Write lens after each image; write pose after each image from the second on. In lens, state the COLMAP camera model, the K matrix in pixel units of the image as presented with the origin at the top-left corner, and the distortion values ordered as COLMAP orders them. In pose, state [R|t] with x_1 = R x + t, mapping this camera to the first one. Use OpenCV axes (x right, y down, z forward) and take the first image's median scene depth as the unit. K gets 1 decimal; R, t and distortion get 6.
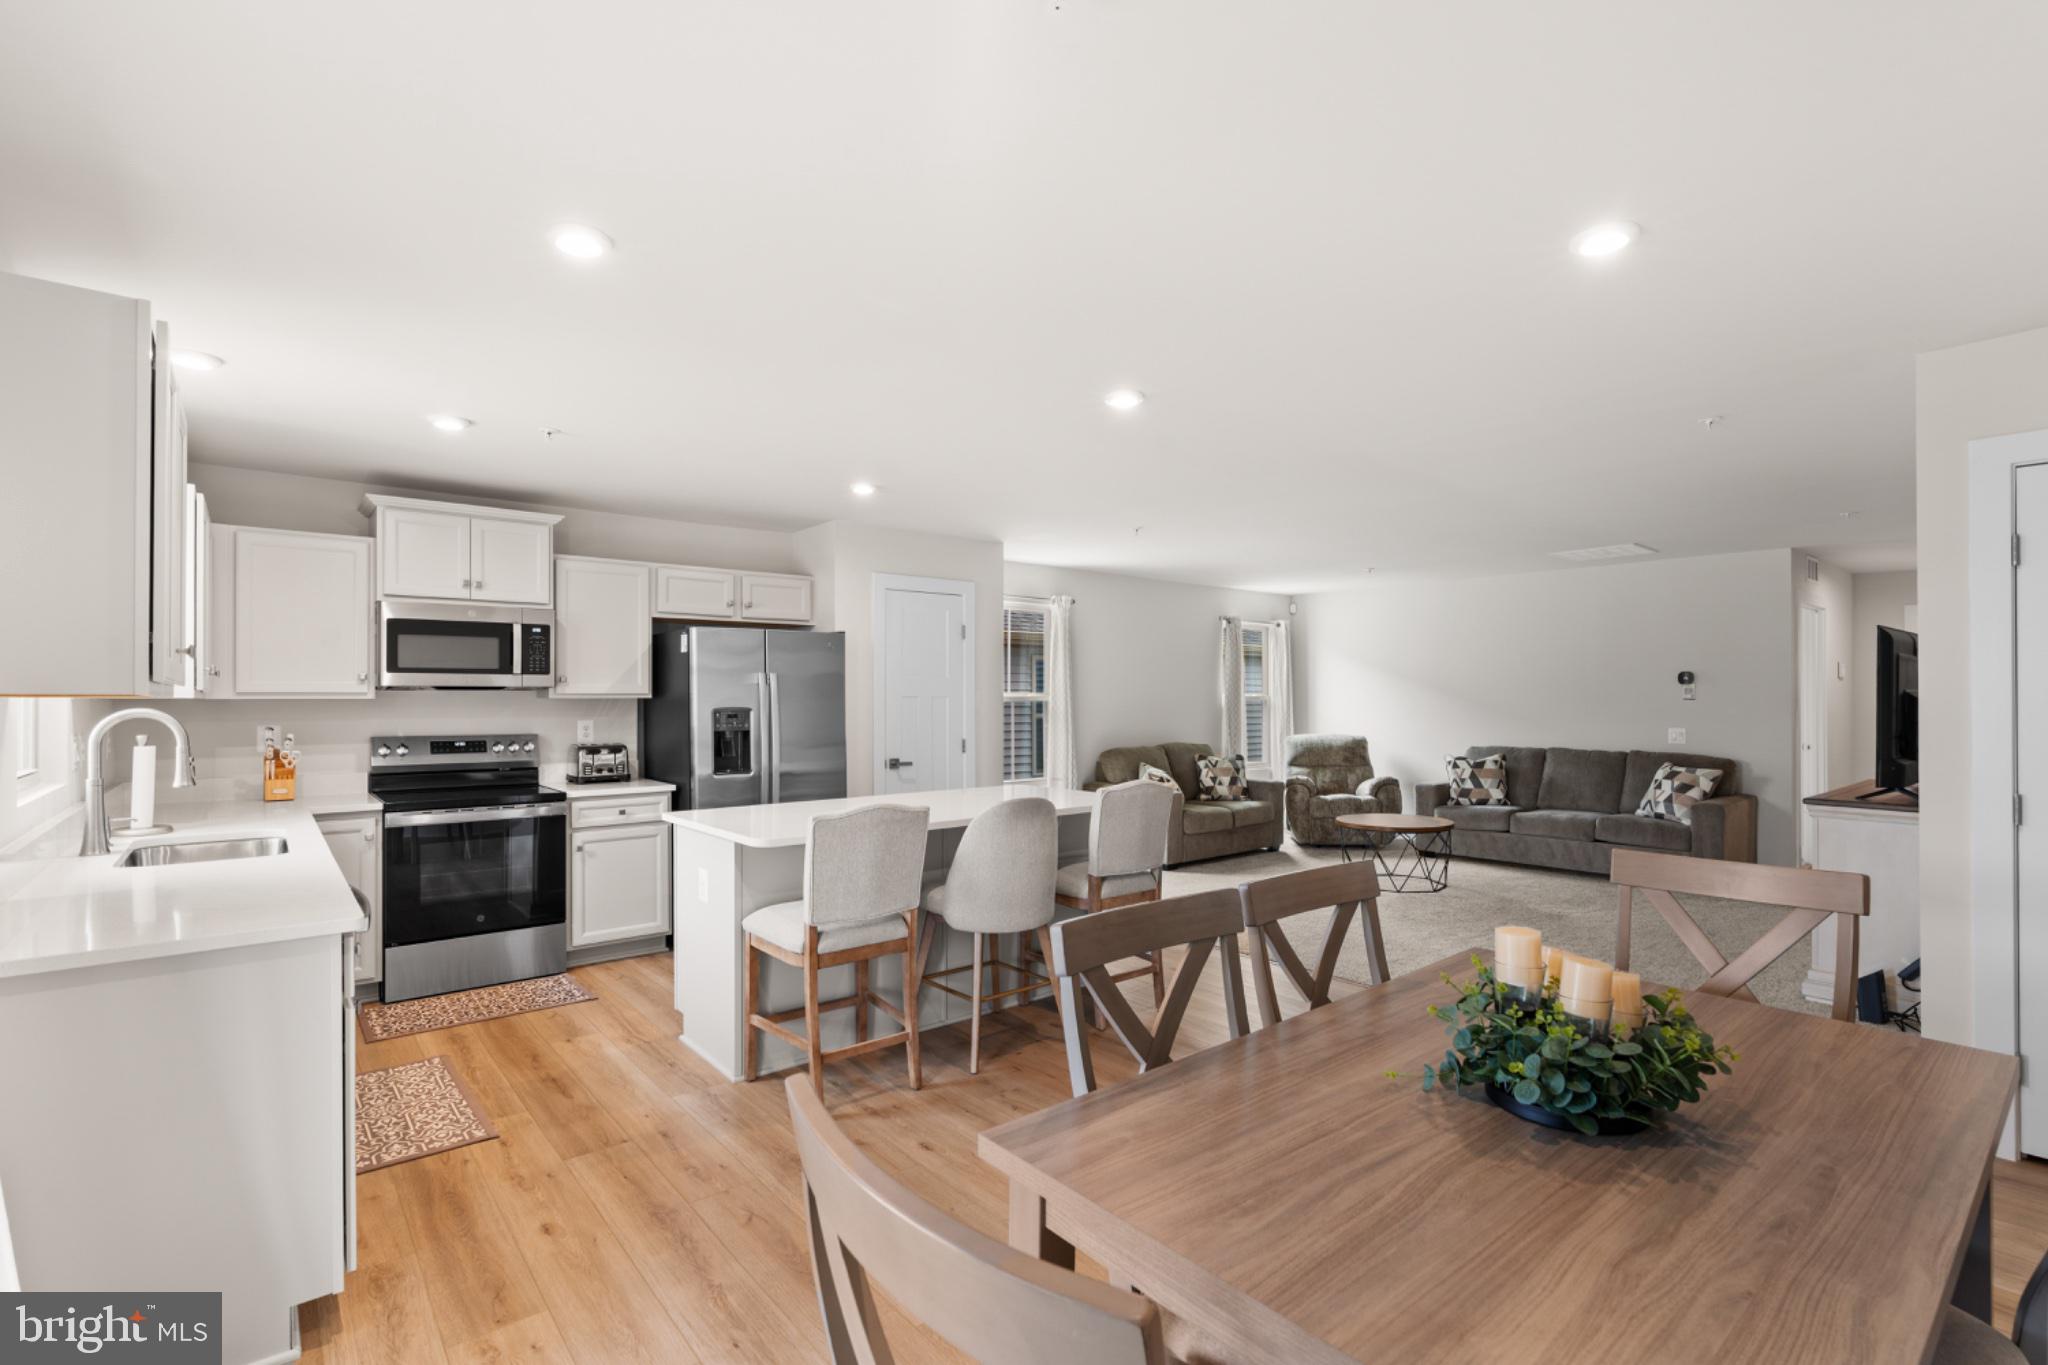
lens RADIAL K [[931.6, 0, 1012.7], [0, 931.6, 695.2], [0, 0, 1]] dist [0.000966, 0.000710]
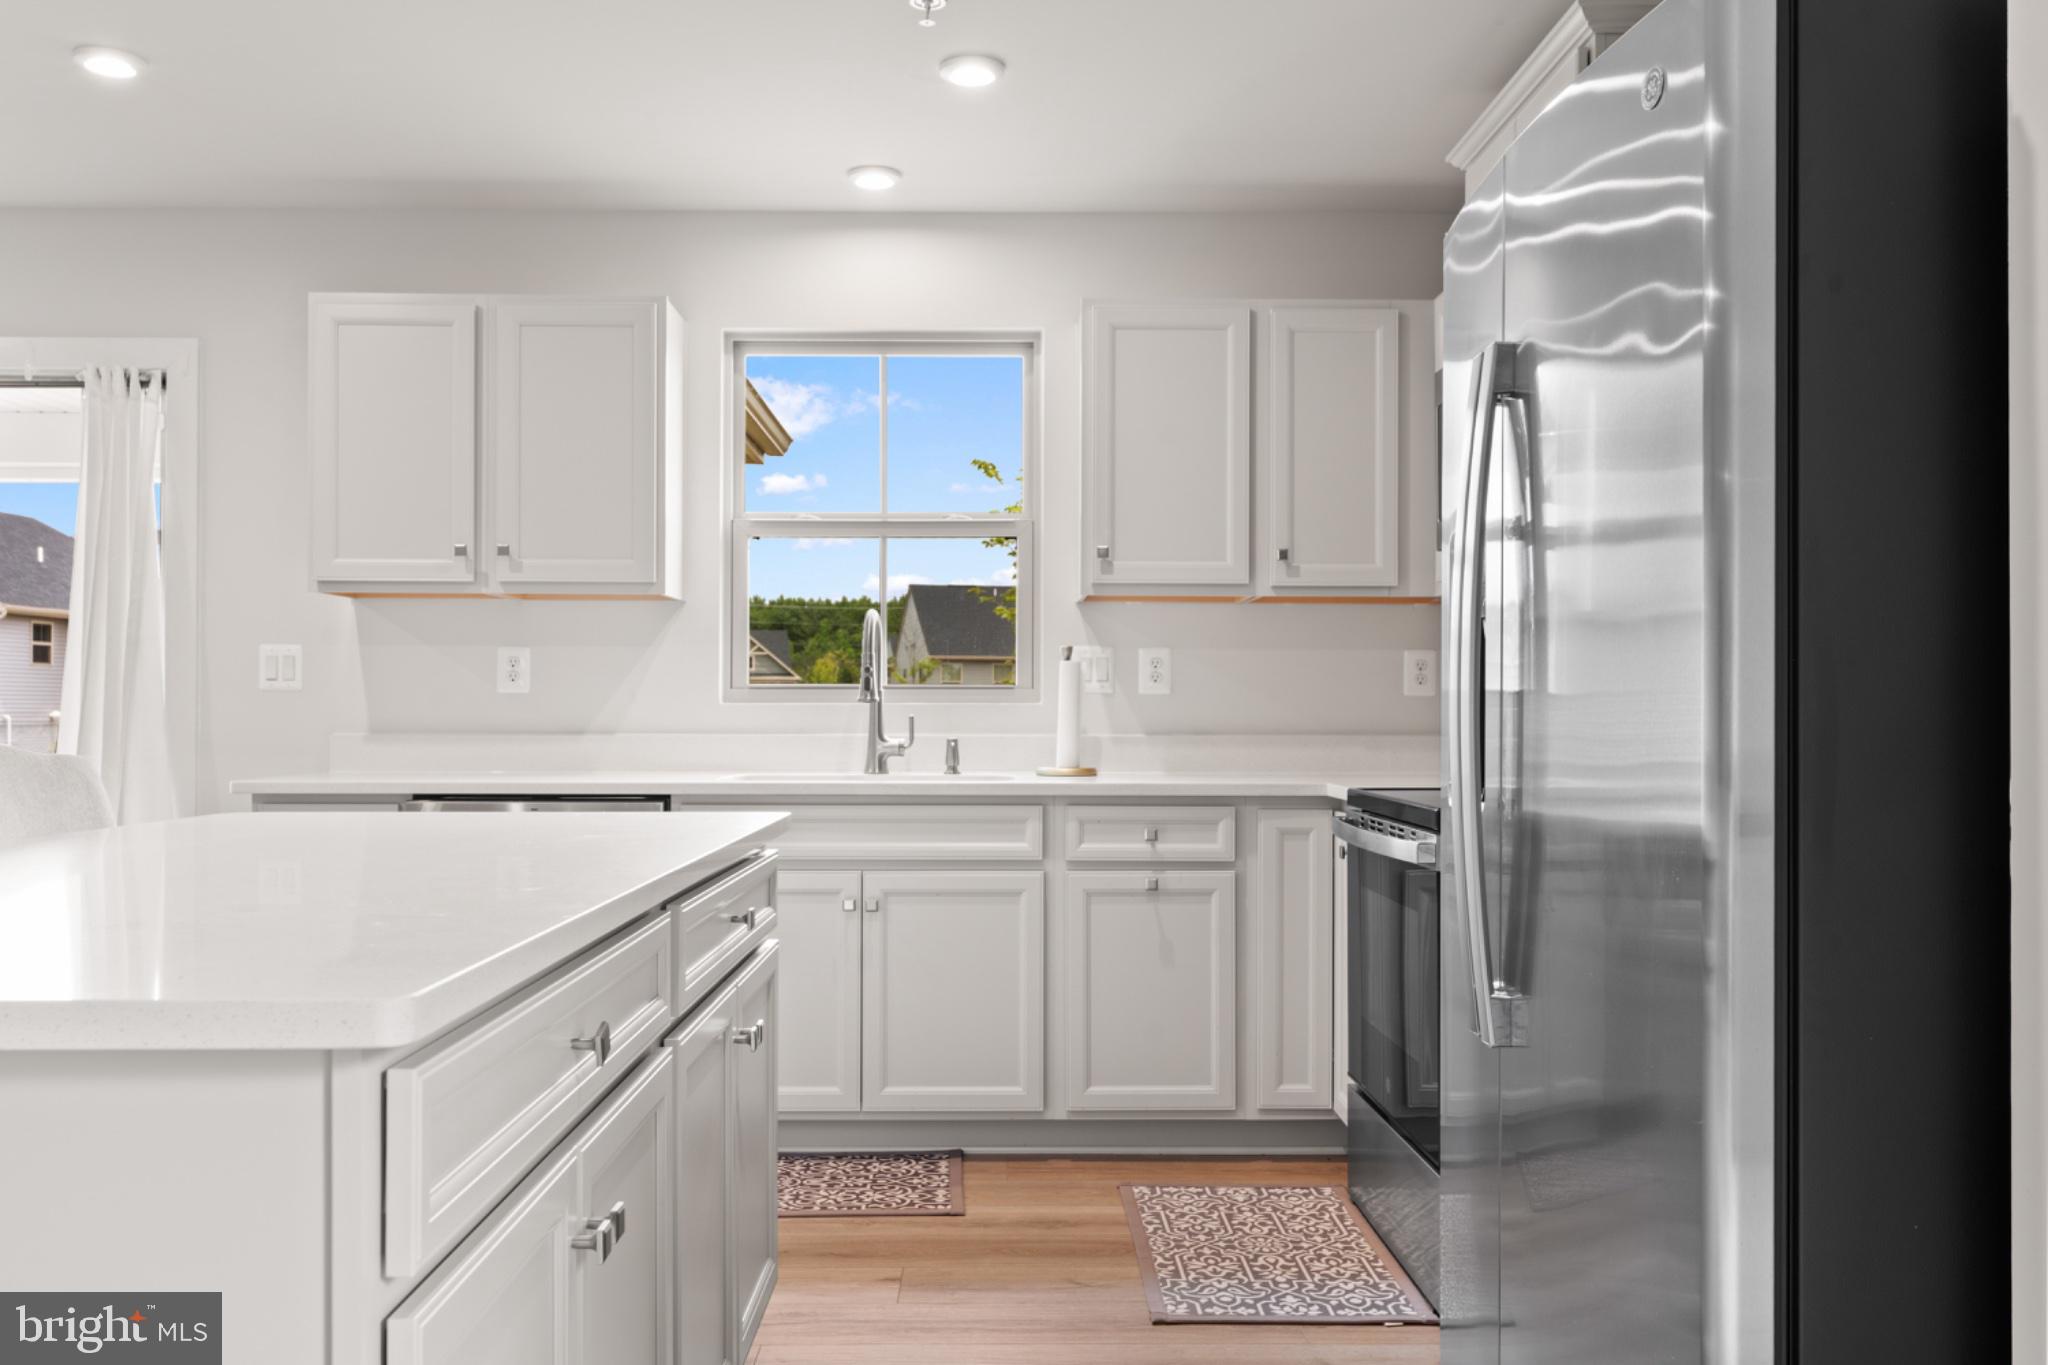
lens RADIAL K [[1695.7, 0, 1017.4], [0, 1695.7, 694.7], [0, 0, 1]] dist [-0.004481, -0.003199]
pose [[-0.618331, -0.005528, -0.785898, 0.123633], [0.002494, 0.999956, -0.008995, 0.063981], [0.785914, -0.007522, -0.618291, 1.234588]]
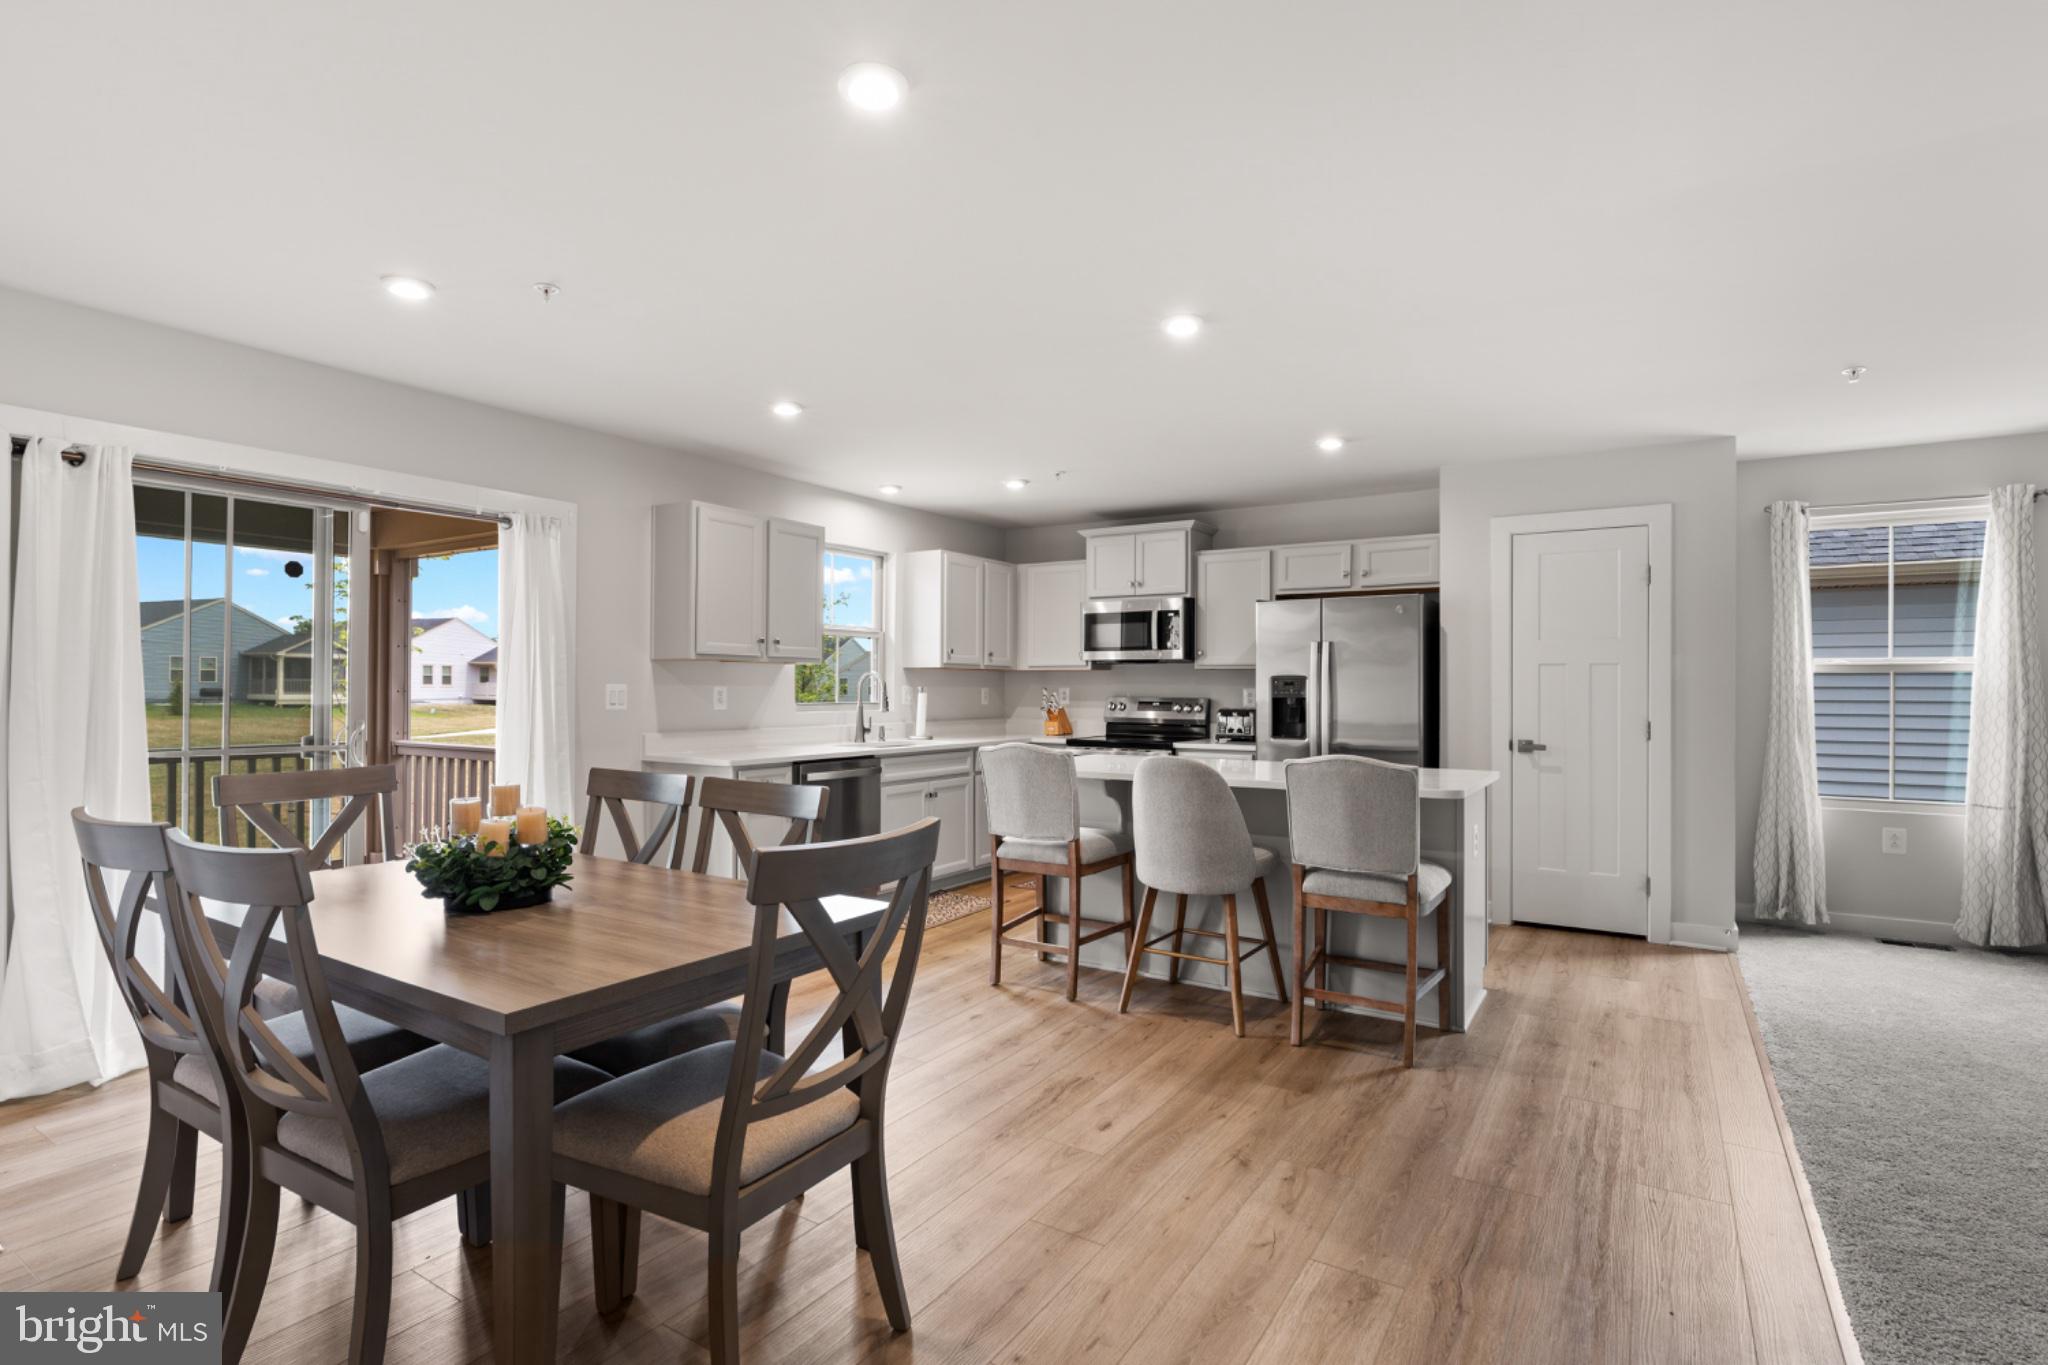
lens RADIAL K [[988.0, 0, 1014.1], [0, 988.0, 687.1], [0, 0, 1]] dist [-0.017957, 0.000512]
pose [[0.306901, 0.002397, -0.951738, 0.691697], [-0.001311, 0.999997, 0.002095, 0.025581], [0.951740, 0.000605, 0.306904, 0.381856]]
